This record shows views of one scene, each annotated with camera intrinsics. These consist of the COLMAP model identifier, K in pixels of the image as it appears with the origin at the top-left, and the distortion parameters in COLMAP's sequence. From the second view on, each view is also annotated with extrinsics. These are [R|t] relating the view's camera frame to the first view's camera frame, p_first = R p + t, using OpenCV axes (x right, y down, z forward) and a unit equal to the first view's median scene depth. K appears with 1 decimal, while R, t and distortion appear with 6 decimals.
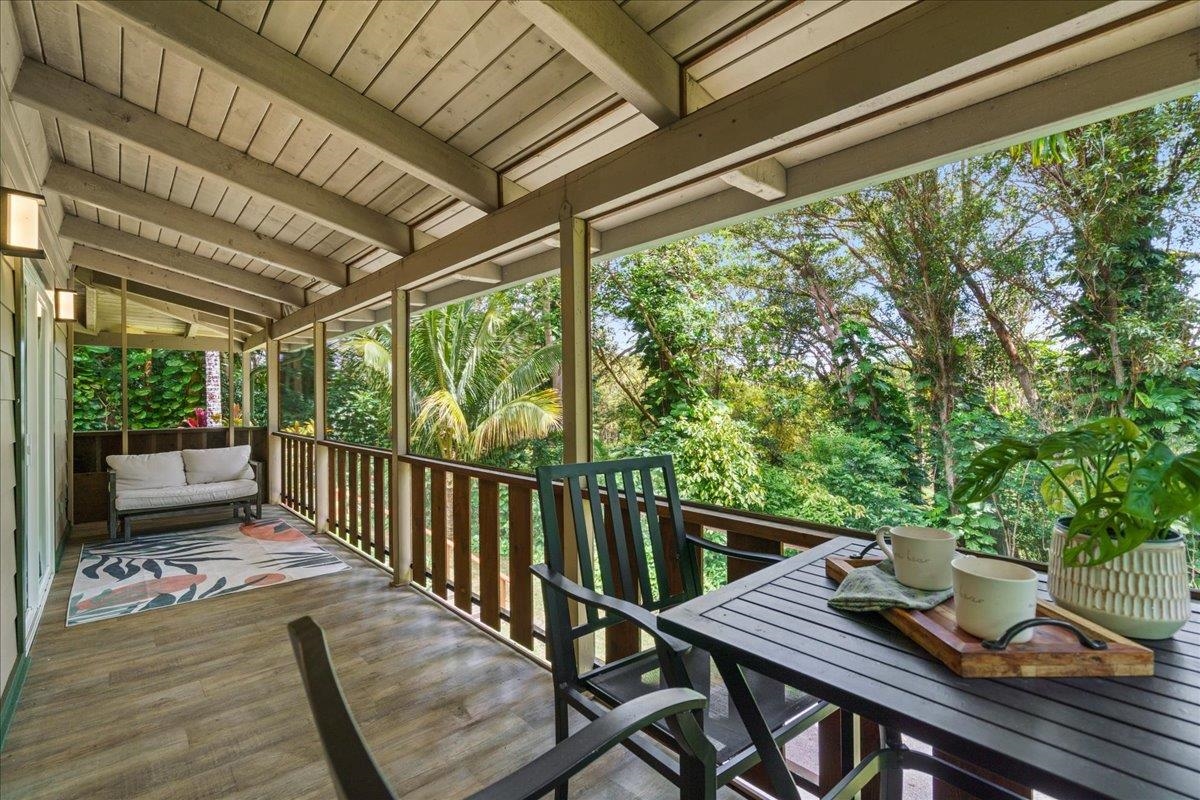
lens RADIAL K [[535.7, 0, 615.3], [0, 535.7, 401.4], [0, 0, 1]] dist [0.001211, 0.000182]
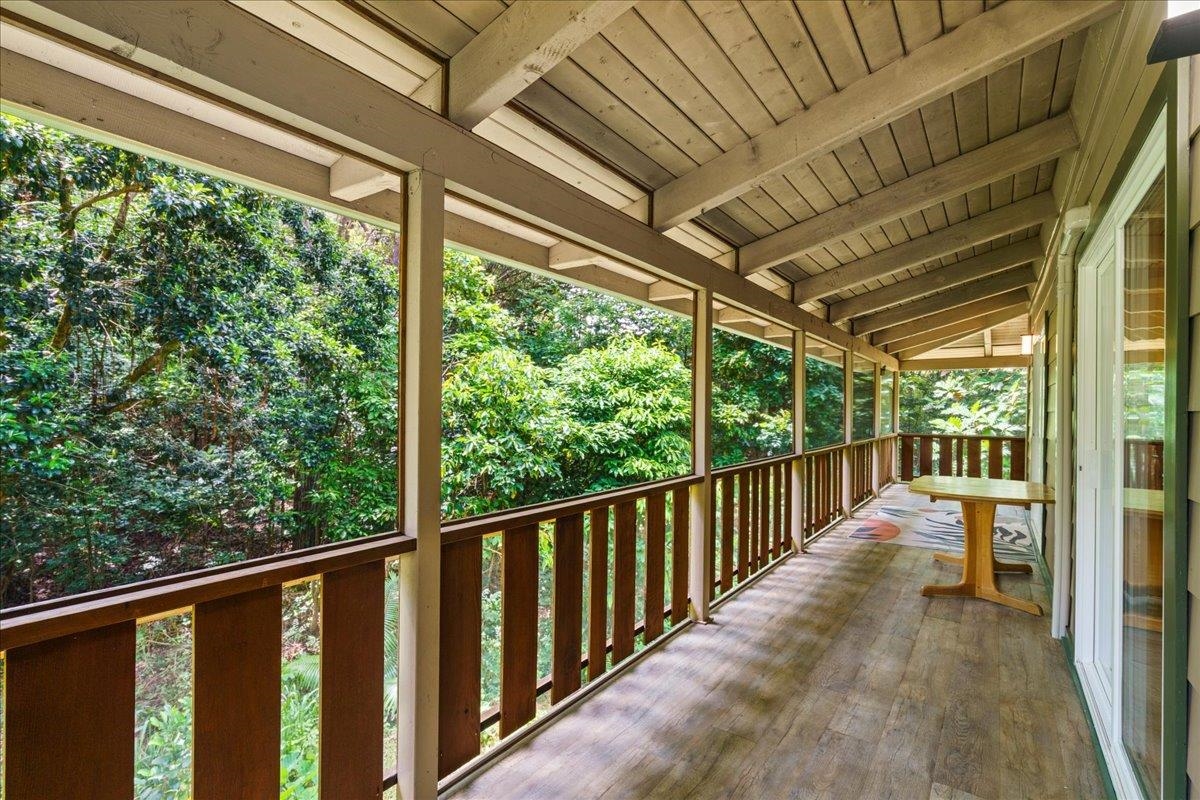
lens RADIAL K [[535.7, 0, 615.3], [0, 535.7, 401.4], [0, 0, 1]] dist [0.001211, 0.000182]
pose [[-0.199182, 0.011314, 0.979897, -0.990936], [-0.012752, 0.999819, -0.014136, -0.015093], [-0.979880, -0.015311, -0.199001, 1.037746]]
